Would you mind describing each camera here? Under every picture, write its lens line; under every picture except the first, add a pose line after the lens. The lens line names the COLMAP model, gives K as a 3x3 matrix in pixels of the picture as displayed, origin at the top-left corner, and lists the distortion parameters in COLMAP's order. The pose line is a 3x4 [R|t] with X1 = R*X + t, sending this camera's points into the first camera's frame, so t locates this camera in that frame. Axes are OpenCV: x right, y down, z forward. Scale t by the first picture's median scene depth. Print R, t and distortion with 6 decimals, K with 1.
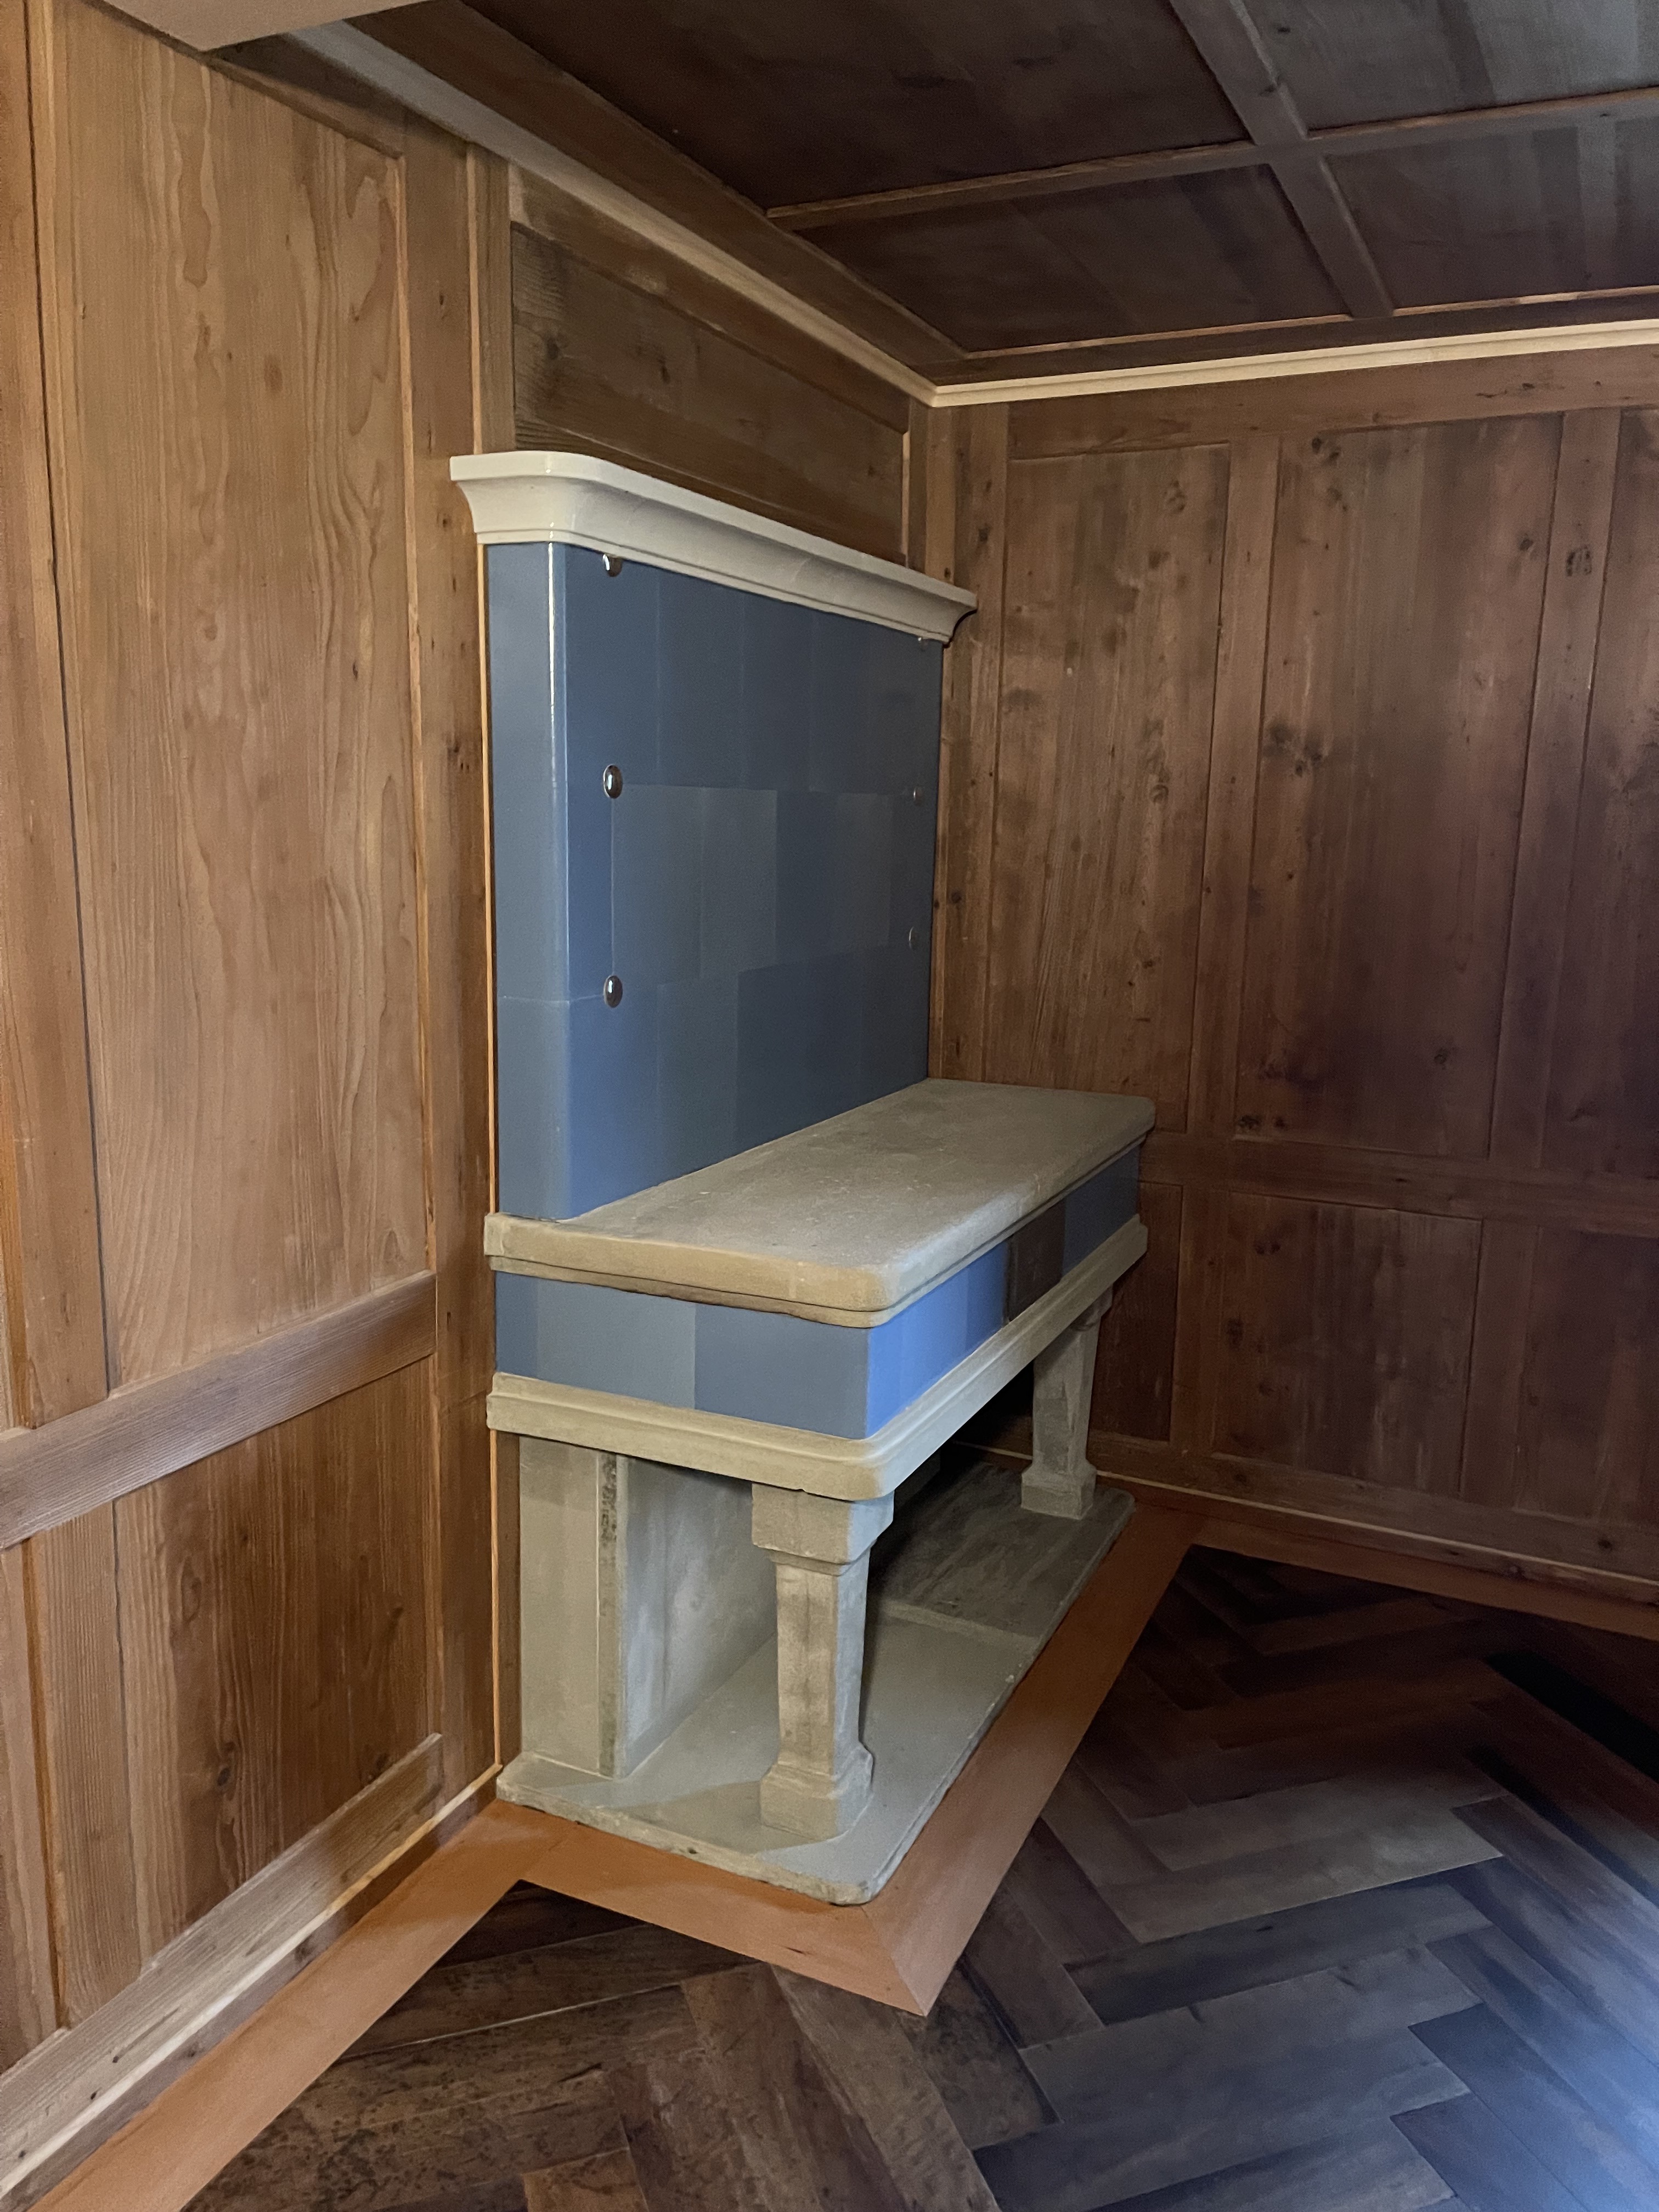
lens RADIAL K [[1655.1, 0, 836.6], [0, 1655.1, 1105.5], [0, 0, 1]] dist [0.065139, -0.083979]
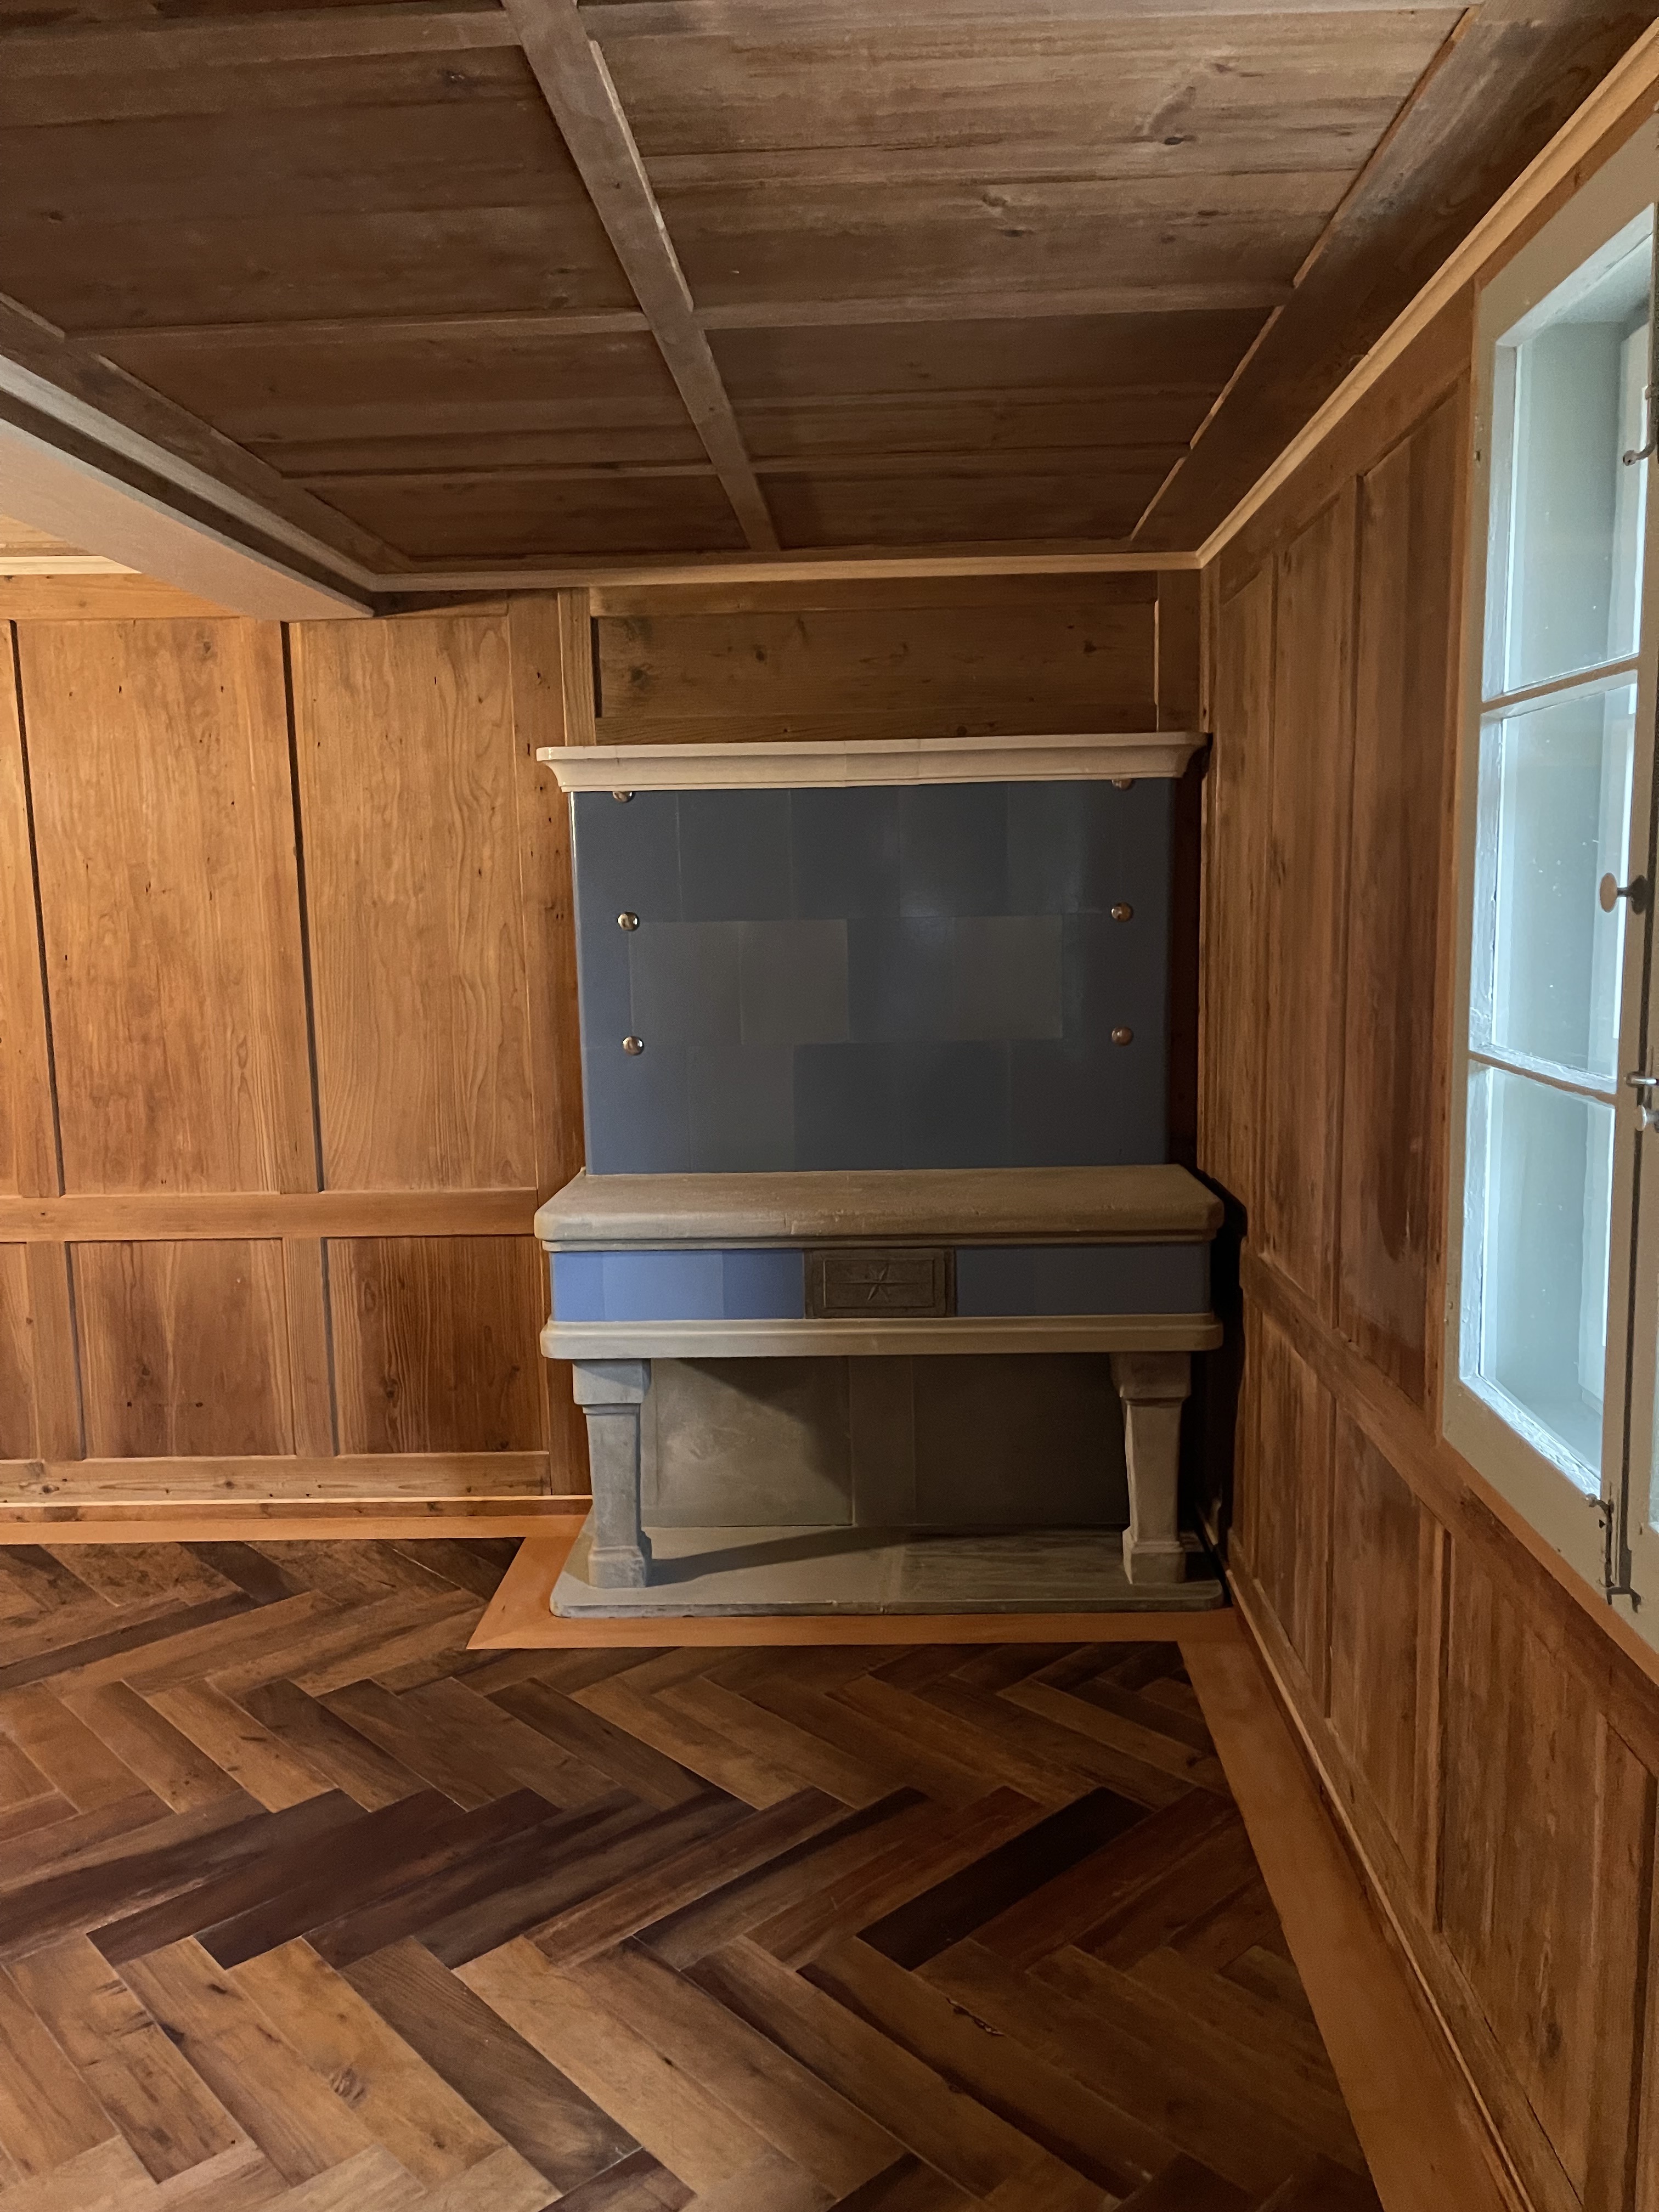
lens RADIAL K [[1655.1, 0, 830.1], [0, 1655.1, 1117.3], [0, 0, 1]] dist [0.065139, -0.083979]
pose [[0.389696, 0.095176, -0.916012, 1.585881], [-0.137428, 0.989518, 0.044348, -0.106303], [0.910632, 0.108603, 0.398691, 0.566955]]
